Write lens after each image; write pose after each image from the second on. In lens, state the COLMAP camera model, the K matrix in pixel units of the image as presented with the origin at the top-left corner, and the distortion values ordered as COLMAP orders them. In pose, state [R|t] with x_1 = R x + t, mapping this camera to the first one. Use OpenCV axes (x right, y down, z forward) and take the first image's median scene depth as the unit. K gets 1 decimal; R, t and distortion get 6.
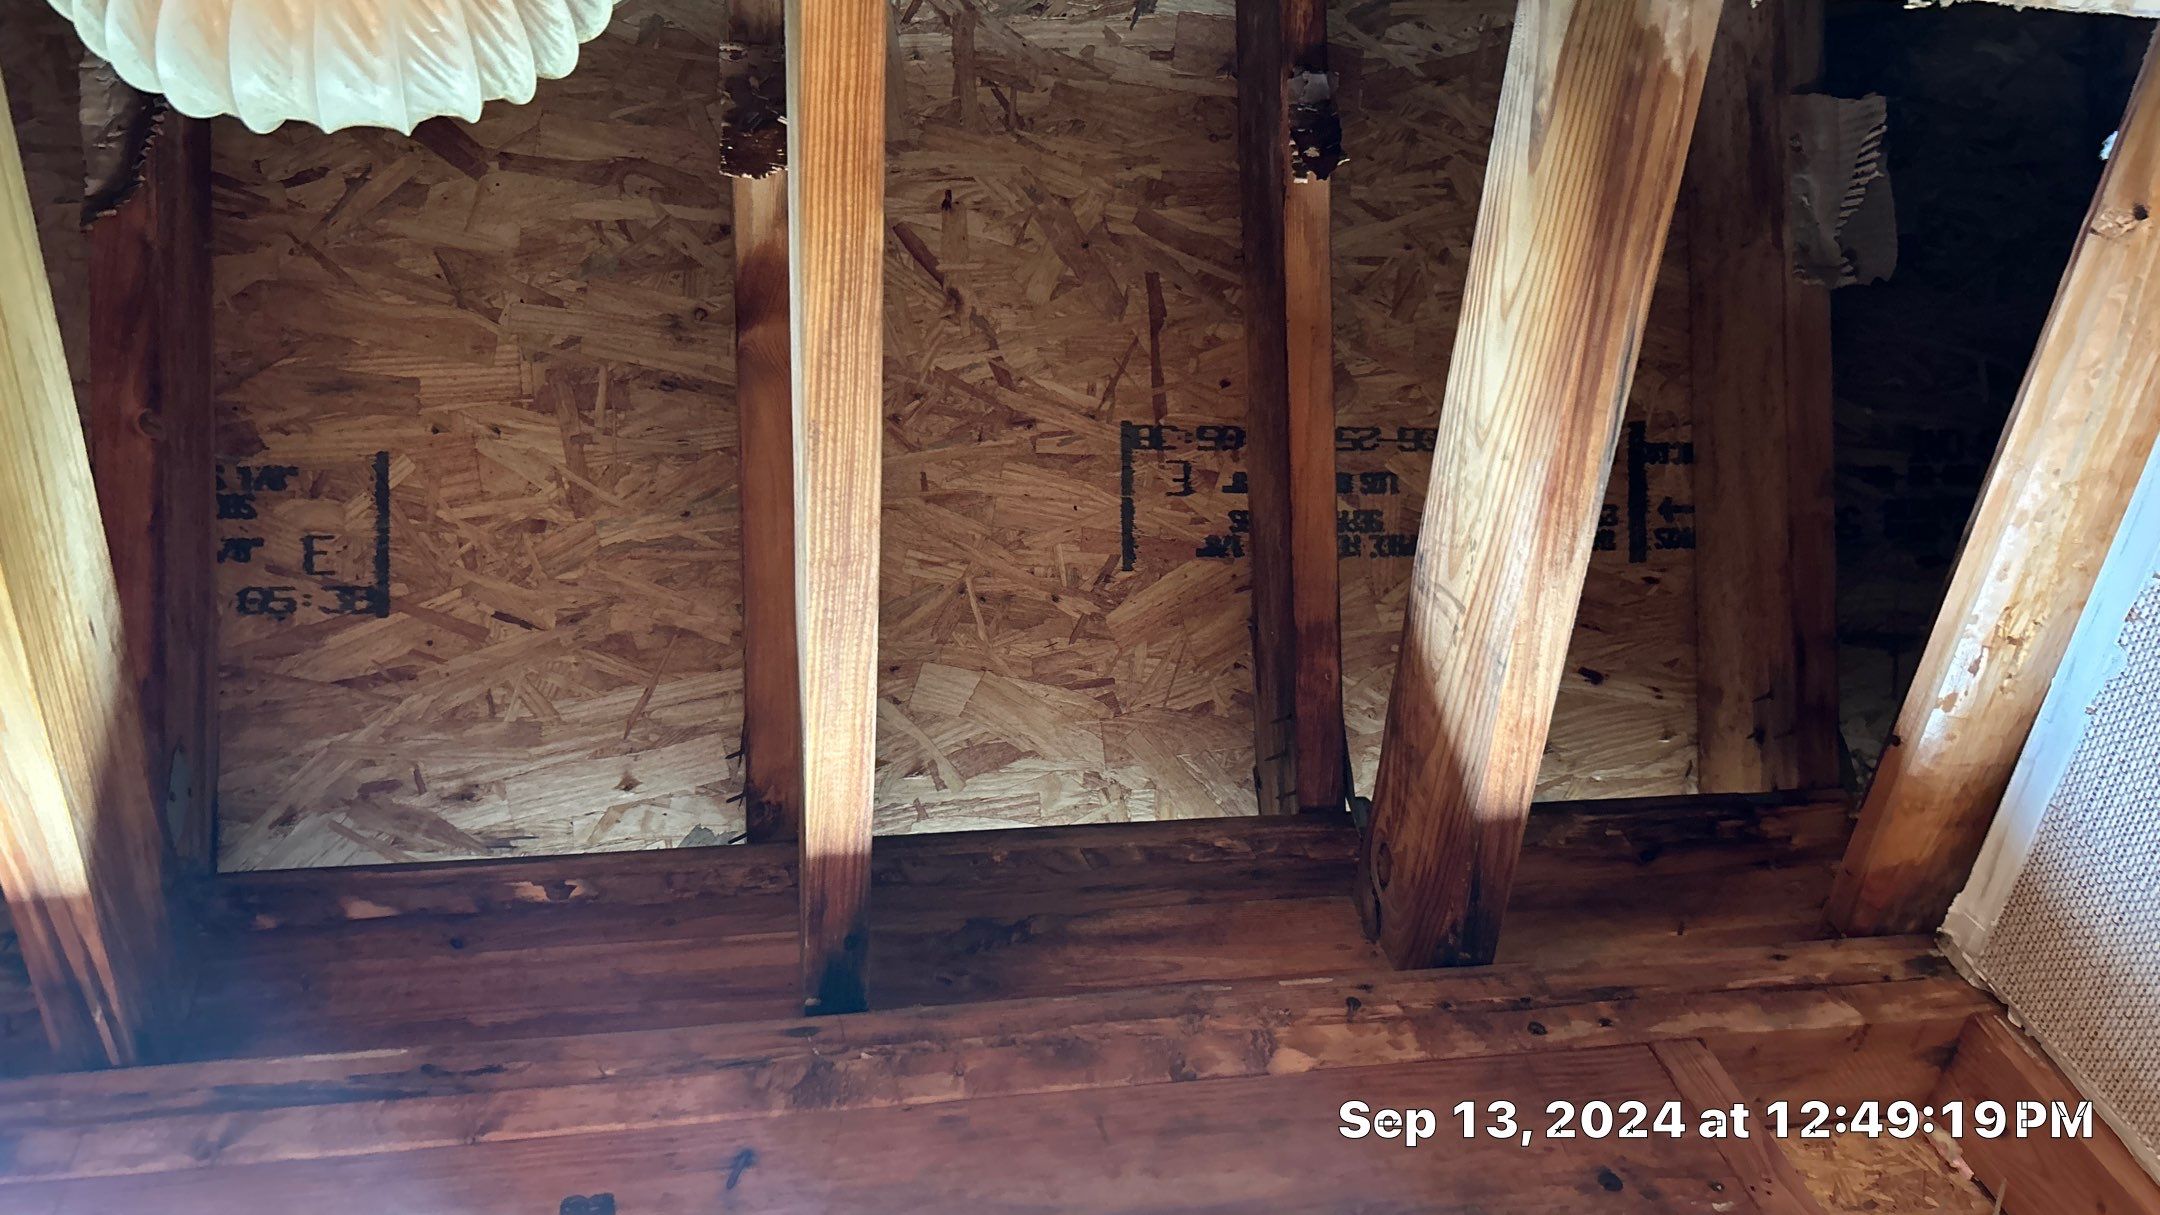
lens RADIAL K [[1603.9, 0, 1092.6], [0, 1603.9, 618.4], [0, 0, 1]] dist [0.005119, -0.003401]
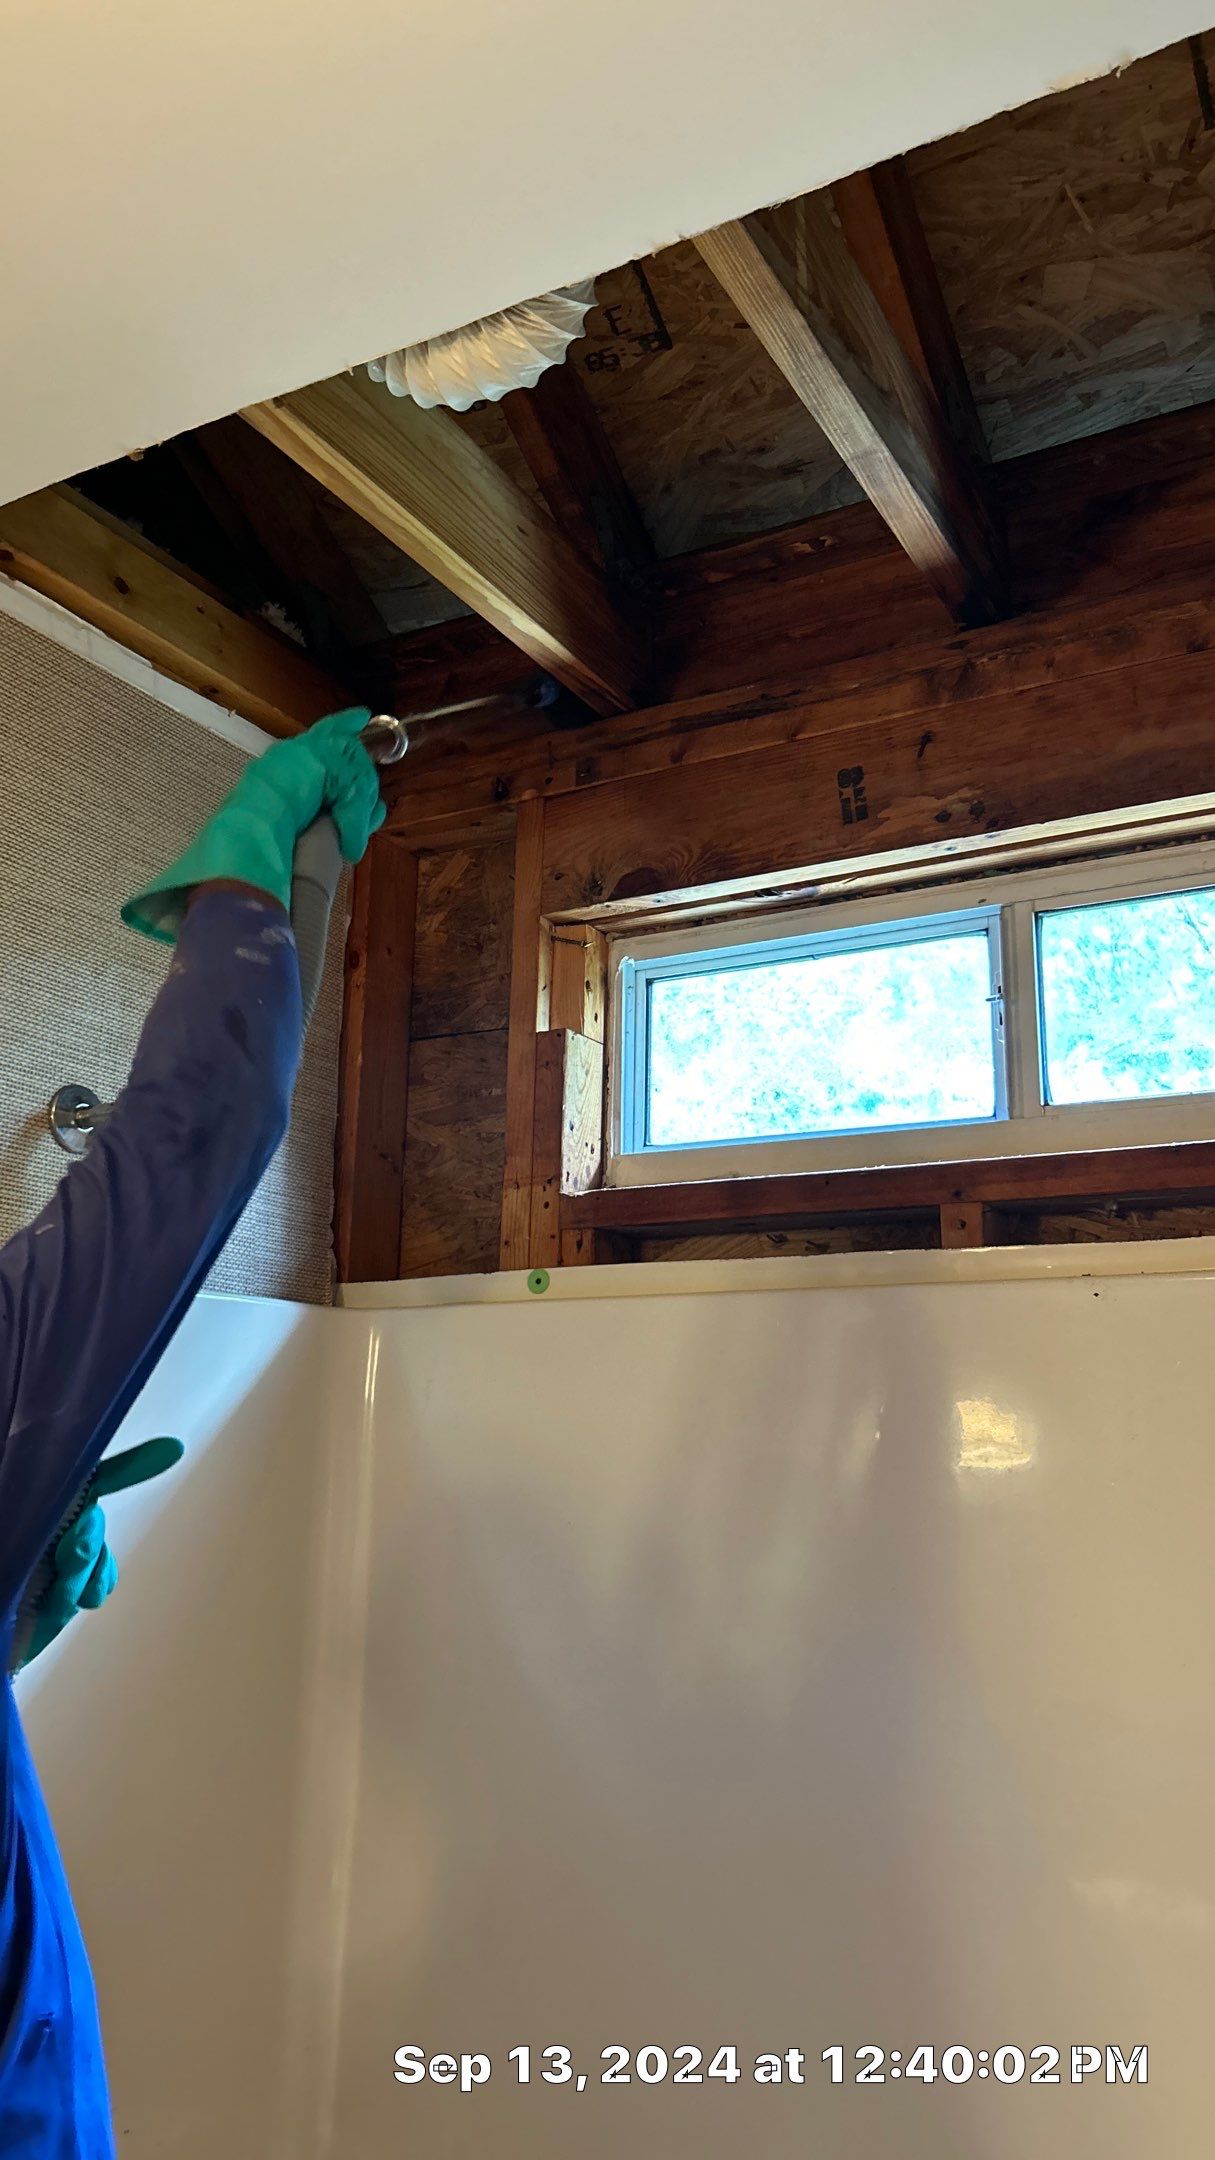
lens RADIAL K [[1603.9, 0, 605.4], [0, 1603.9, 1078.3], [0, 0, 1]] dist [0.005119, -0.003401]
pose [[0.799590, 0.071310, -0.596298, 0.439156], [0.402948, 0.672534, 0.620750, -0.493862], [0.445297, -0.736622, 0.509017, -0.267631]]
